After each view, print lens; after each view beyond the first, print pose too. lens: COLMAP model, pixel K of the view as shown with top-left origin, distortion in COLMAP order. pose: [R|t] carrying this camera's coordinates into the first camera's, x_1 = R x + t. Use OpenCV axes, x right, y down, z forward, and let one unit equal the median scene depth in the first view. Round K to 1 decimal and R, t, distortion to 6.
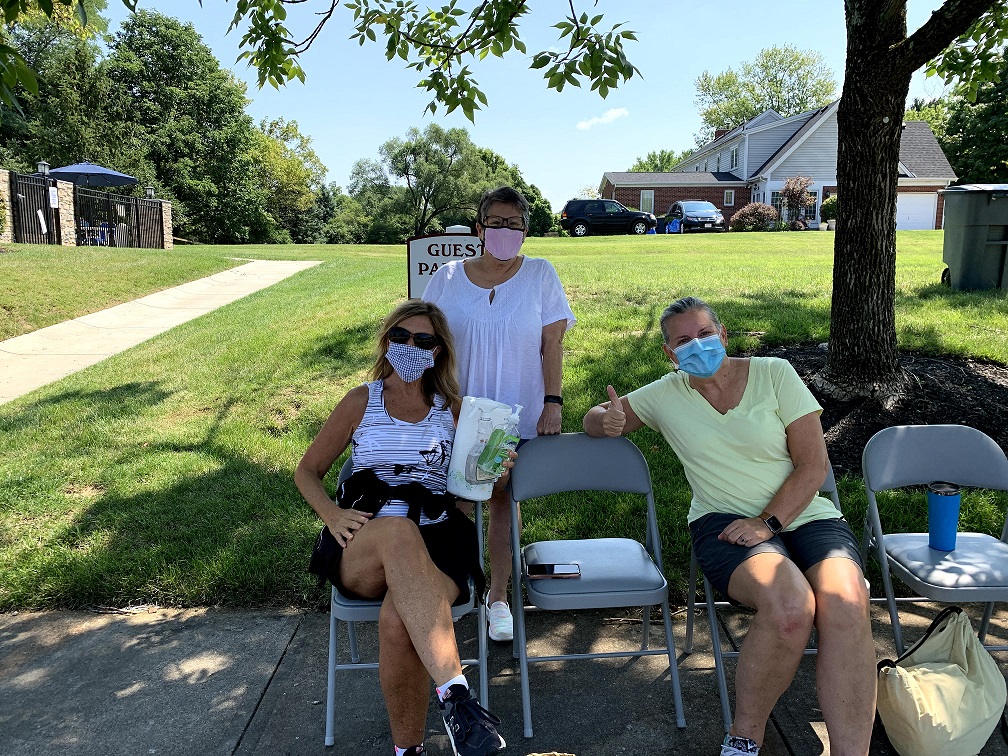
lens RADIAL K [[772.7, 0, 501.2], [0, 772.7, 386.6], [0, 0, 1]] dist [0.045884, -0.048508]
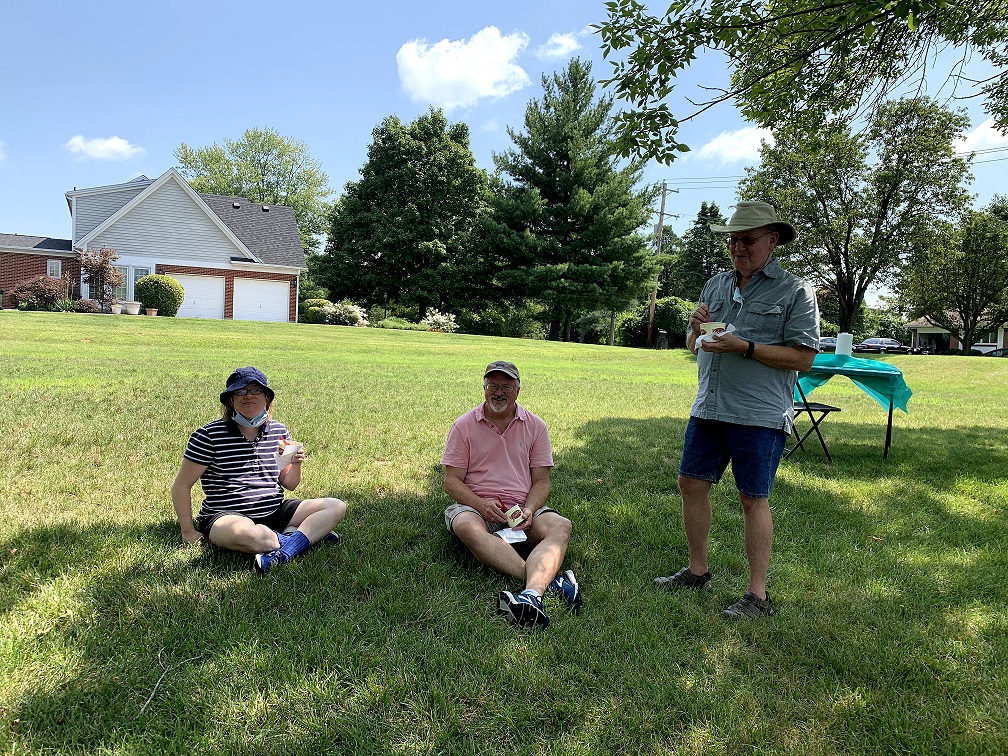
lens RADIAL K [[772.7, 0, 502.2], [0, 772.7, 379.8], [0, 0, 1]] dist [0.045884, -0.048508]
pose [[0.894813, 0.019501, 0.446014, 2.717023], [0.032251, 0.993612, -0.108147, -0.176525], [-0.445274, 0.111156, 0.888468, 0.564208]]
